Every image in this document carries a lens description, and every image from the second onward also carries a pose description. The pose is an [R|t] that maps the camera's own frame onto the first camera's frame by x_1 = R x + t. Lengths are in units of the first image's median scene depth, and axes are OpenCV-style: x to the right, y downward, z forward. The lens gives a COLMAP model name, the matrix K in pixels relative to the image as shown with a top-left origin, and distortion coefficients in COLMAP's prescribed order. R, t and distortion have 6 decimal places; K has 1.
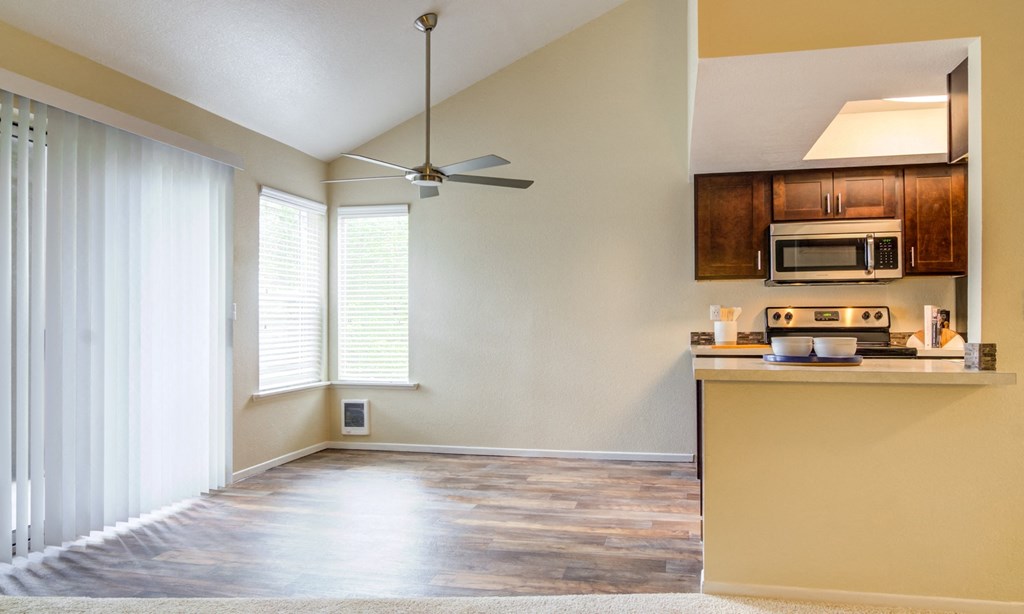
lens RADIAL K [[752.9, 0, 512.0], [0, 752.9, 307.0], [0, 0, 1]] dist [-0.002046, -0.001296]
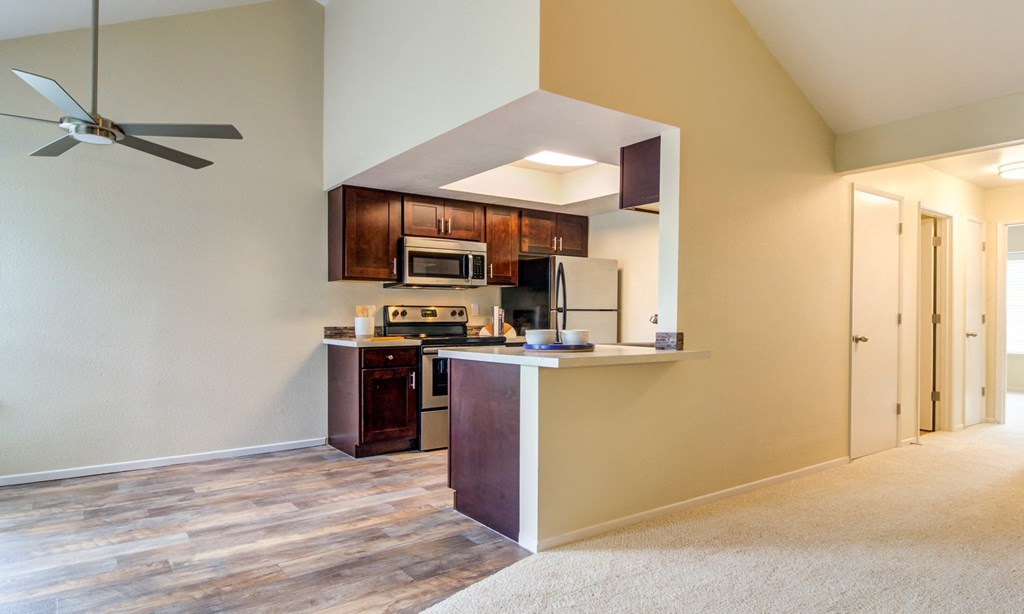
lens RADIAL K [[598.7, 0, 511.6], [0, 598.7, 312.5], [0, 0, 1]] dist [0.003053, -0.000101]
pose [[0.663984, 0.009319, 0.747688, -0.271833], [-0.017600, 0.999840, 0.003168, 0.005592], [-0.747539, -0.015263, 0.664042, 0.247375]]
